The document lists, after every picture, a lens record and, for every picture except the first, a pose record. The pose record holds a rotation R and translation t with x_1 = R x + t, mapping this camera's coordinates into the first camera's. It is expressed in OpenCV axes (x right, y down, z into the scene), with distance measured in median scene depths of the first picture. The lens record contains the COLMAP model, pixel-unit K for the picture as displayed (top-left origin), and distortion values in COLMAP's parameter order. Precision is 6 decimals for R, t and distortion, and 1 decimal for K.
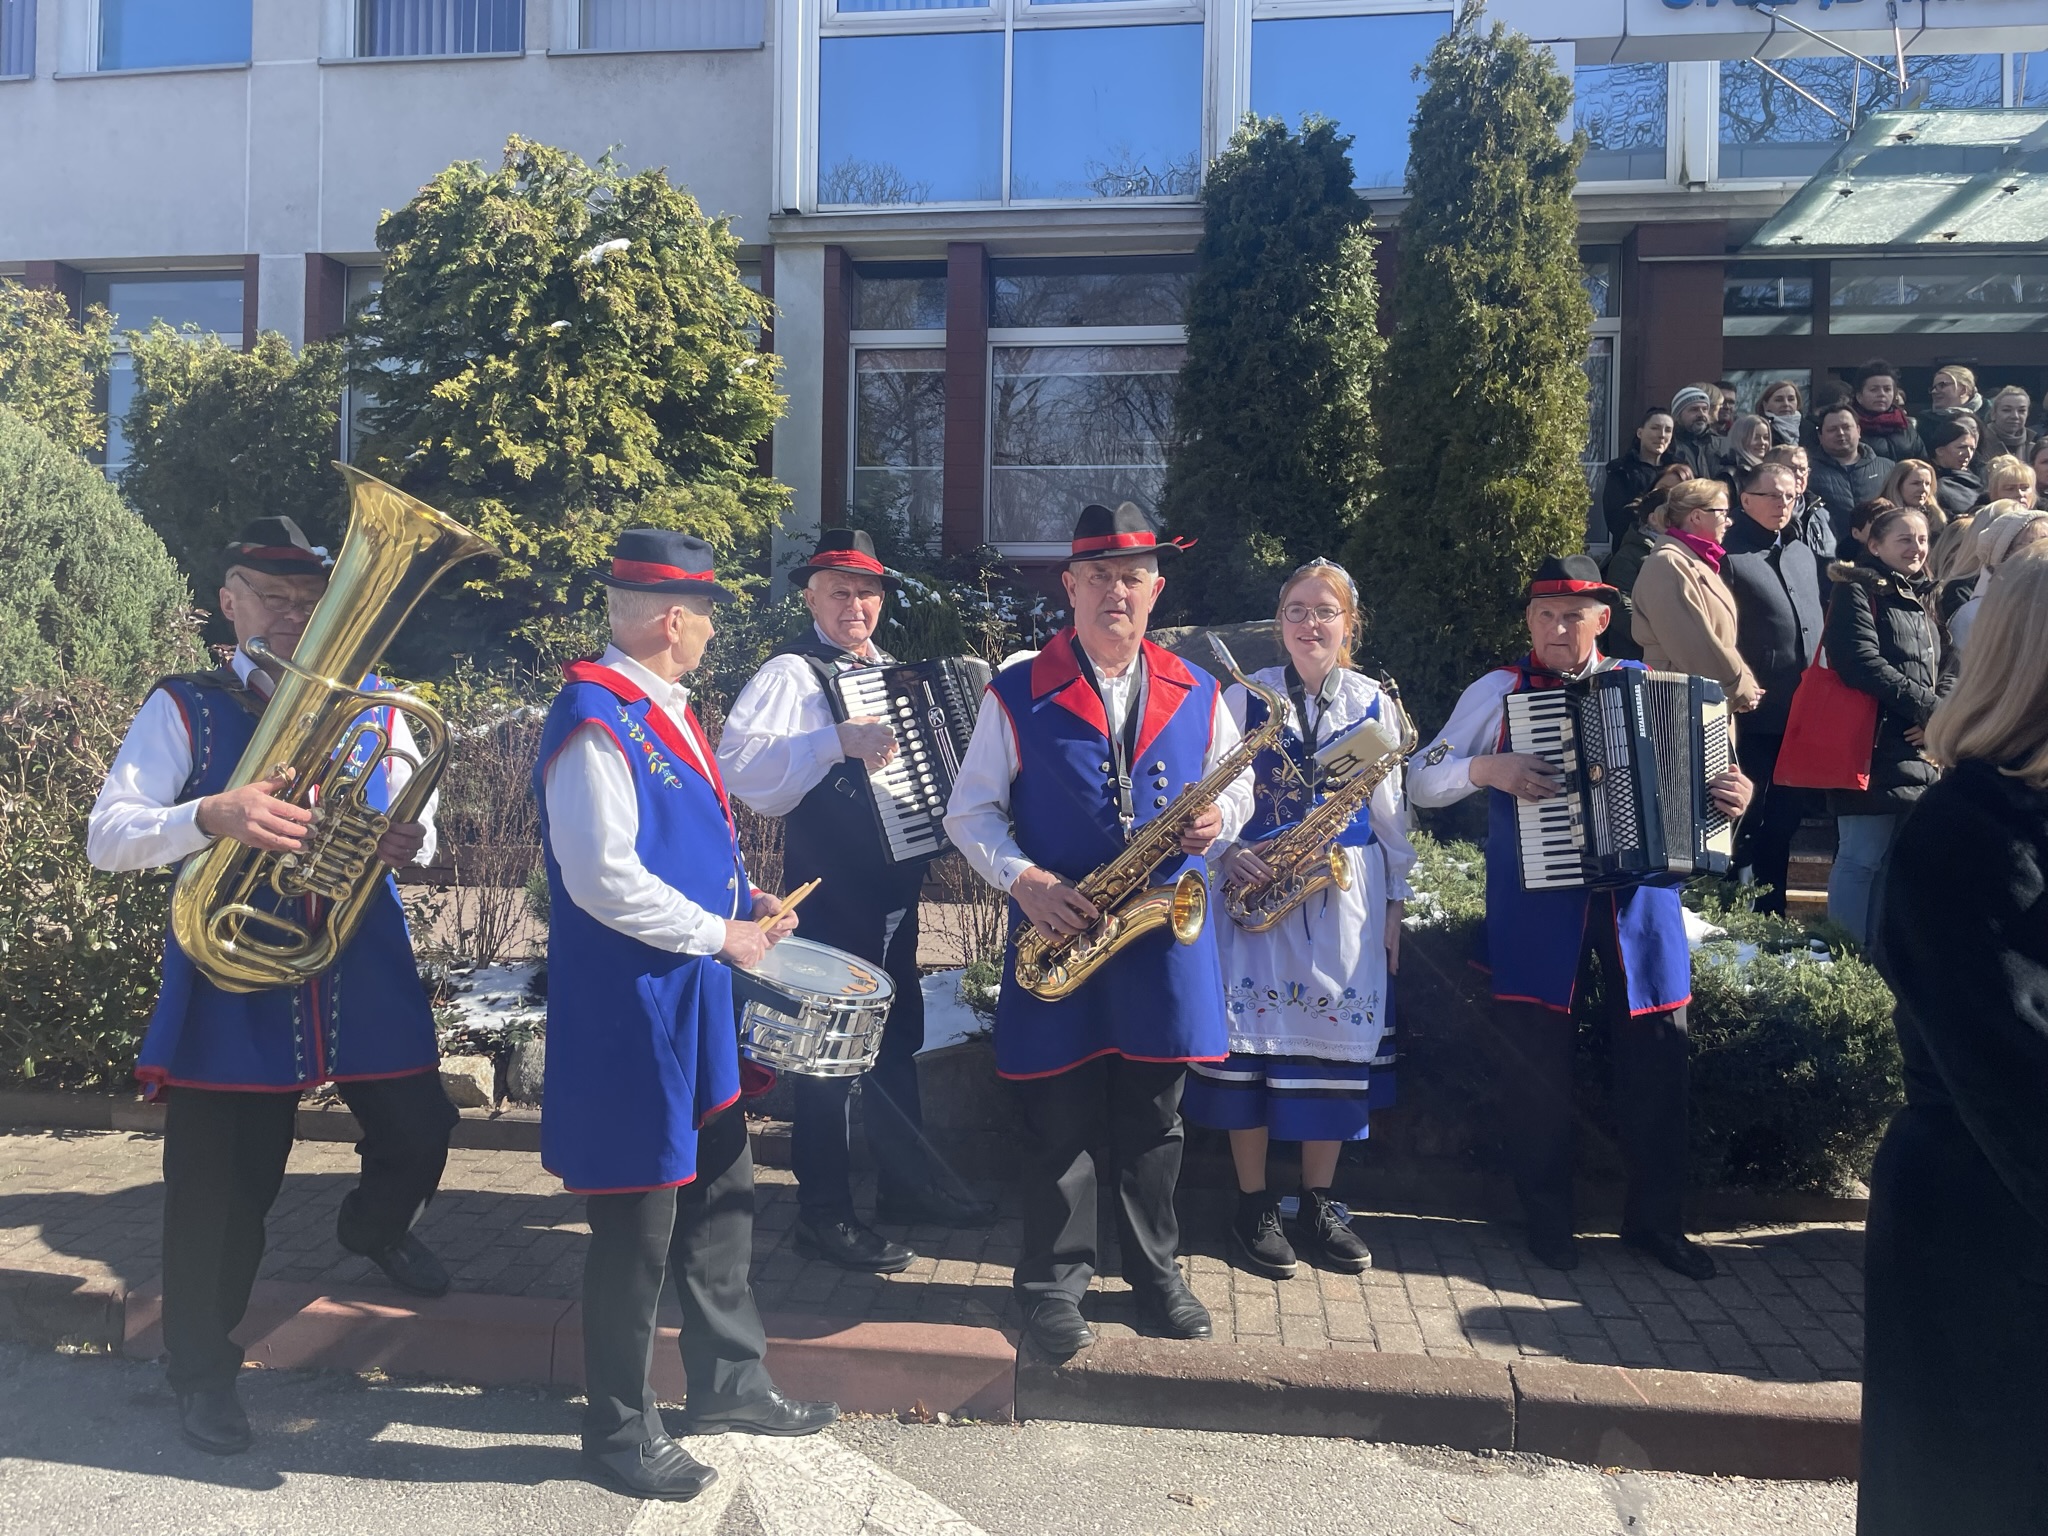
lens RADIAL K [[1559.6, 0, 1004.1], [0, 1559.6, 740.5], [0, 0, 1]] dist [0.077264, -0.104833]
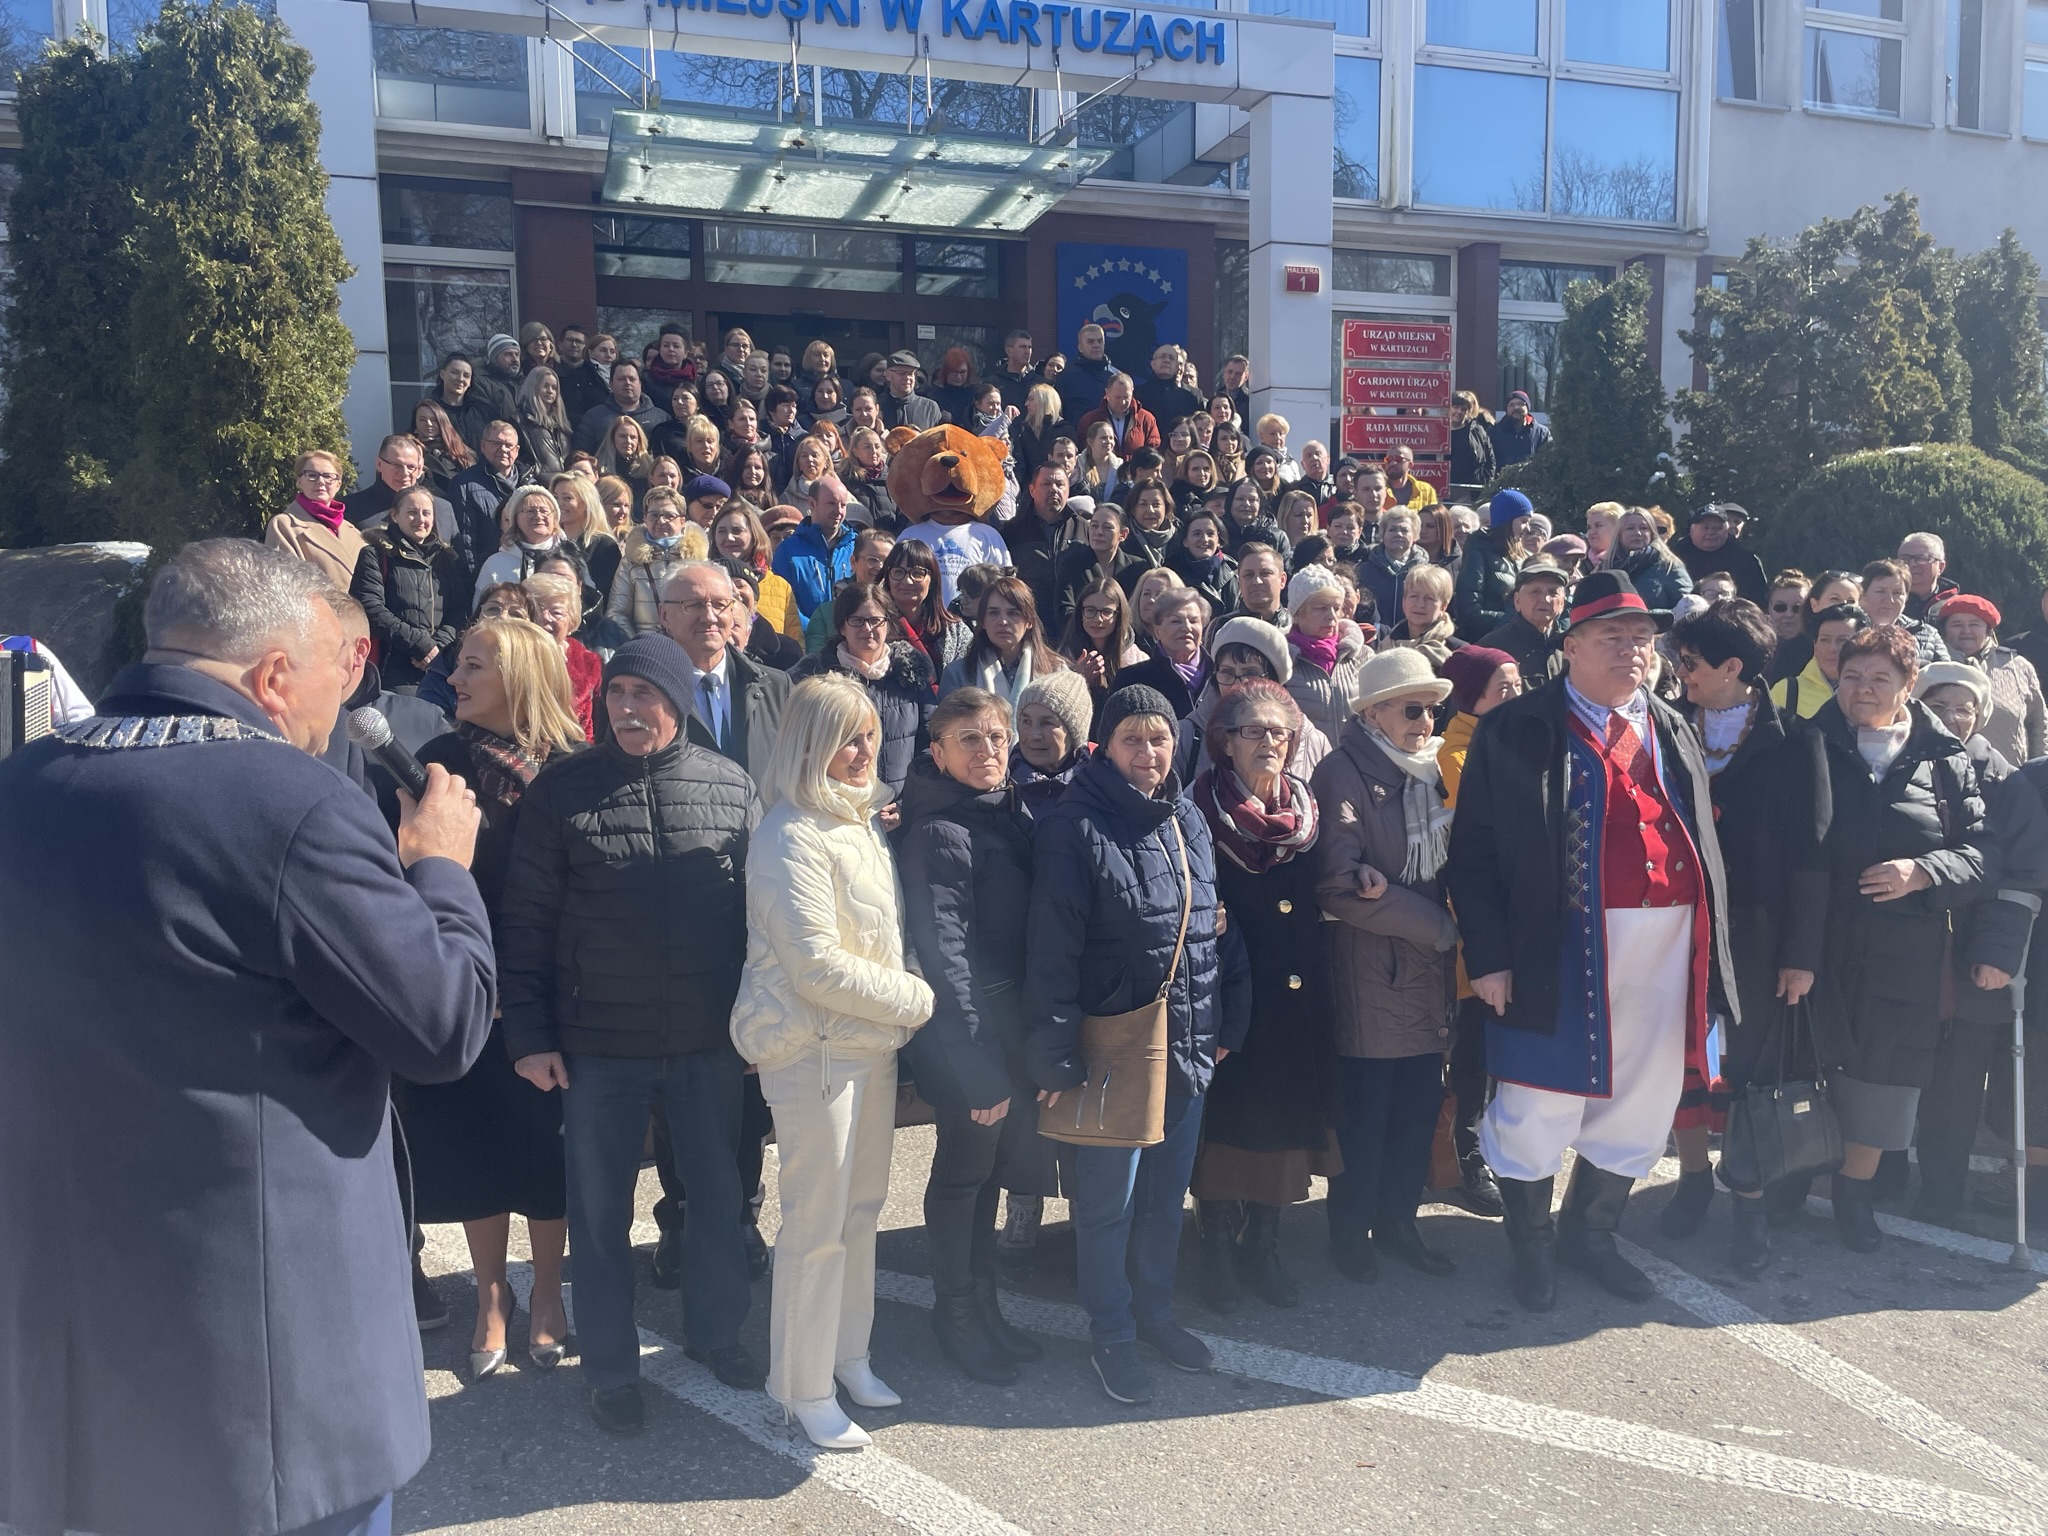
lens RADIAL K [[1558.2, 0, 1048.3], [0, 1558.2, 767.9], [0, 0, 1]] dist [0.084406, -0.117940]
pose [[0.899731, -0.070953, 0.430638, 0.270005], [0.024828, 0.993420, 0.111805, -0.028924], [-0.435738, -0.089903, 0.895573, -0.217530]]
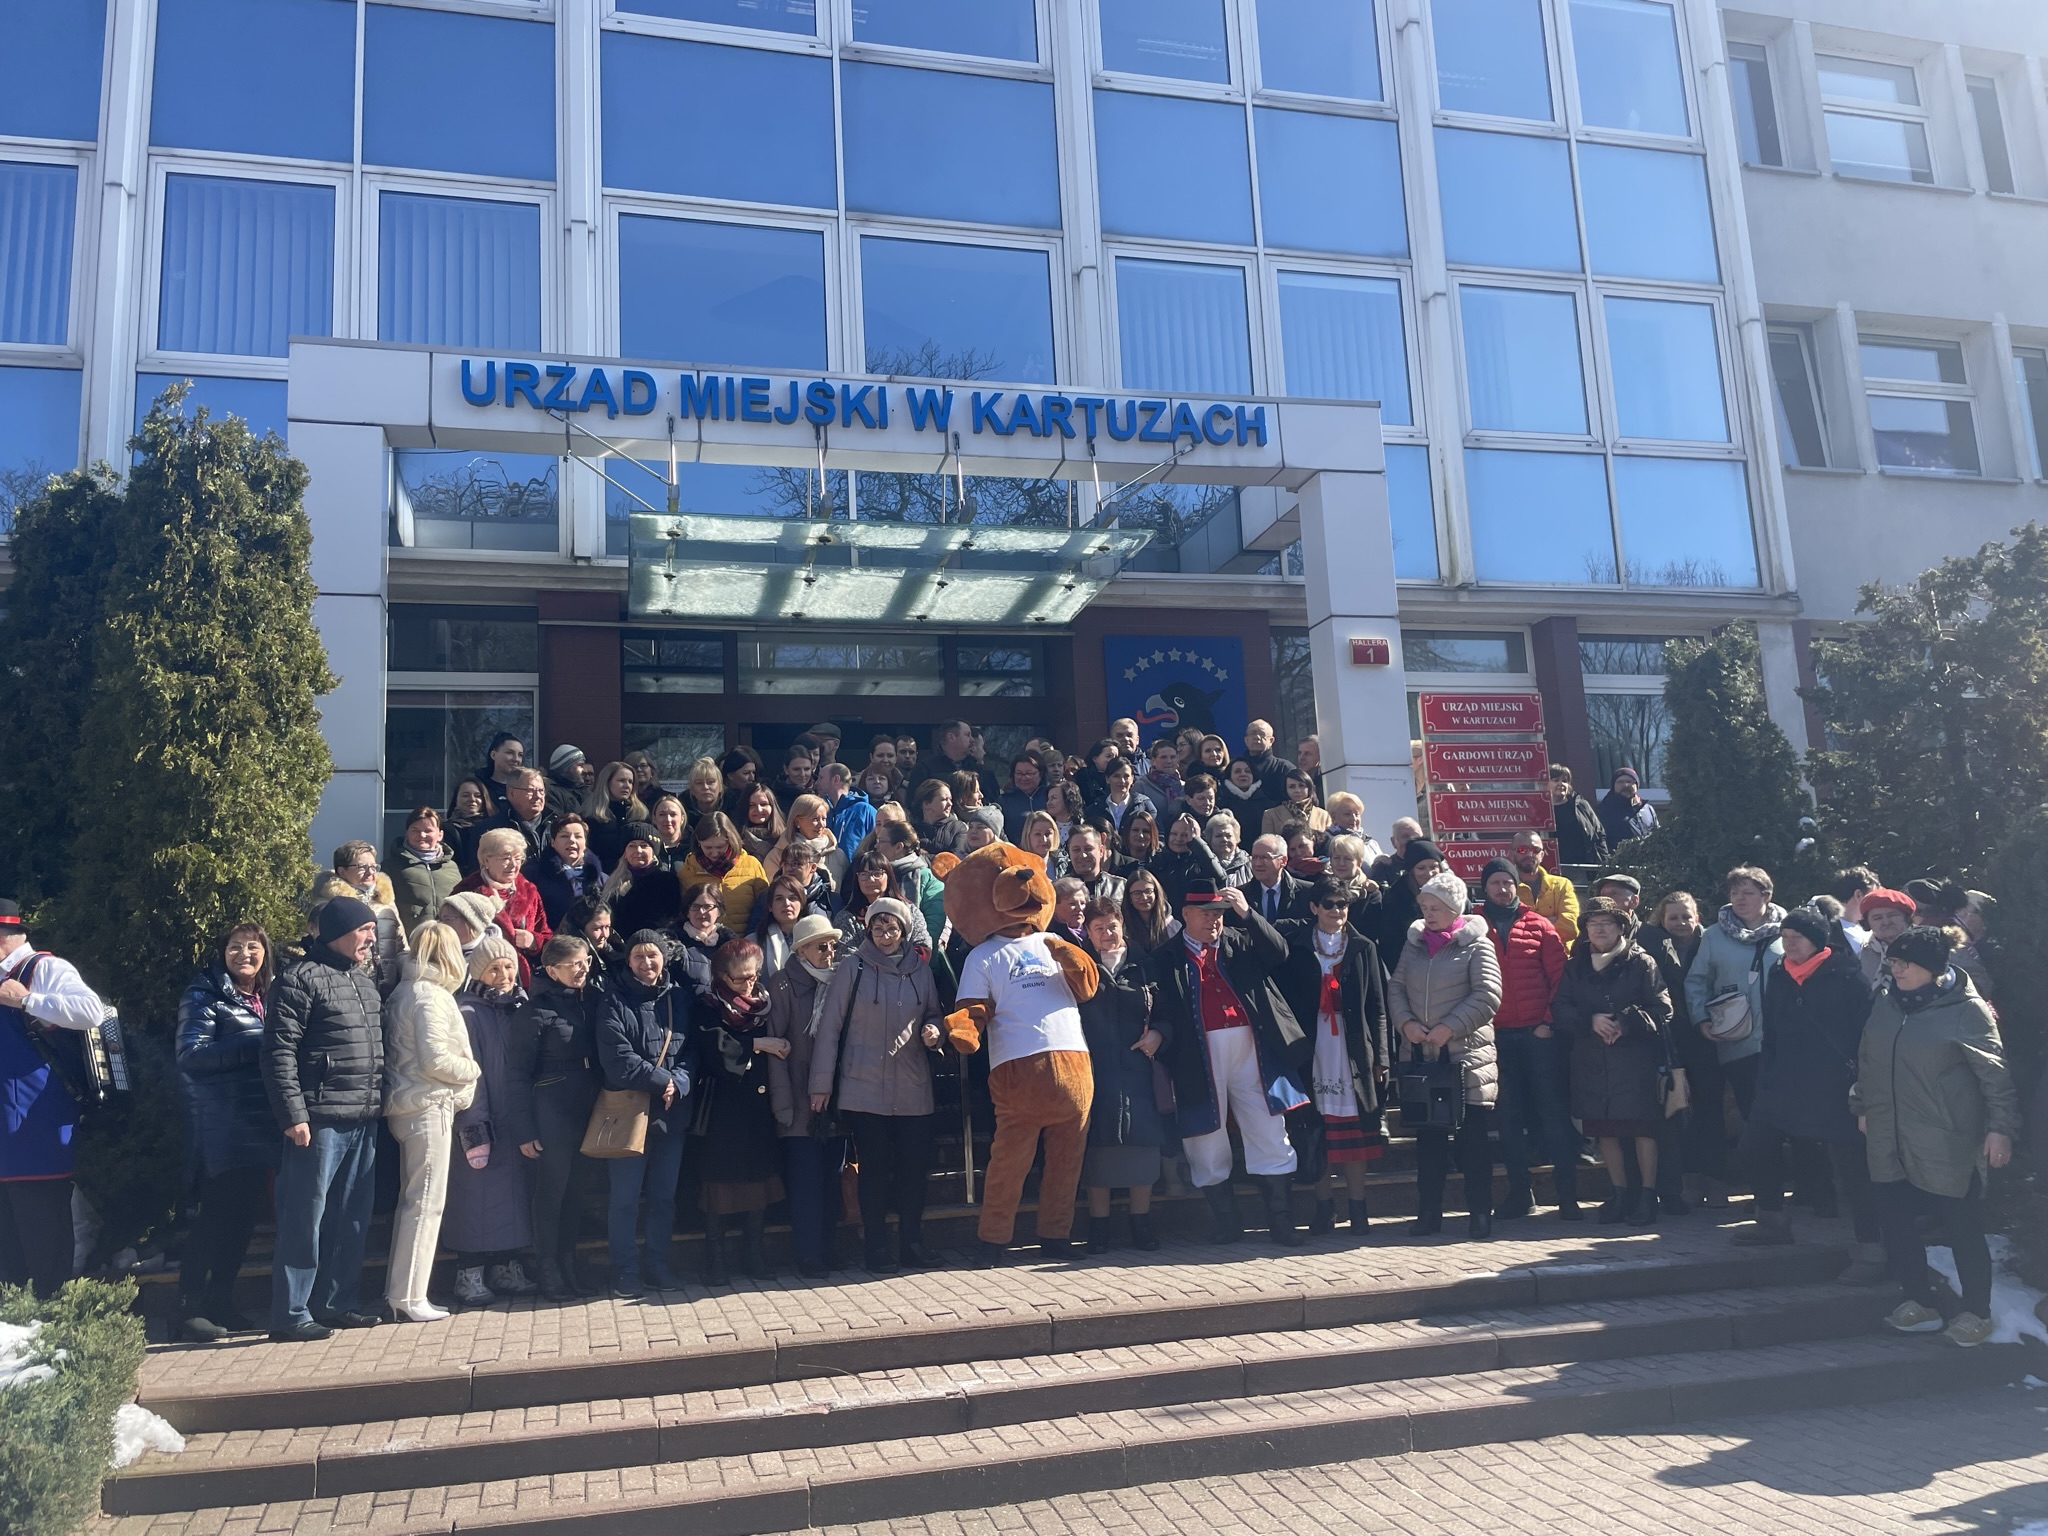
lens RADIAL K [[1554.7, 0, 1022.7], [0, 1554.7, 773.7], [0, 0, 1]] dist [0.089352, -0.128287]
pose [[0.924041, -0.000261, 0.382293, 0.344882], [0.066009, 0.985089, -0.158878, -0.015974], [-0.376552, 0.172045, 0.910280, -0.080893]]
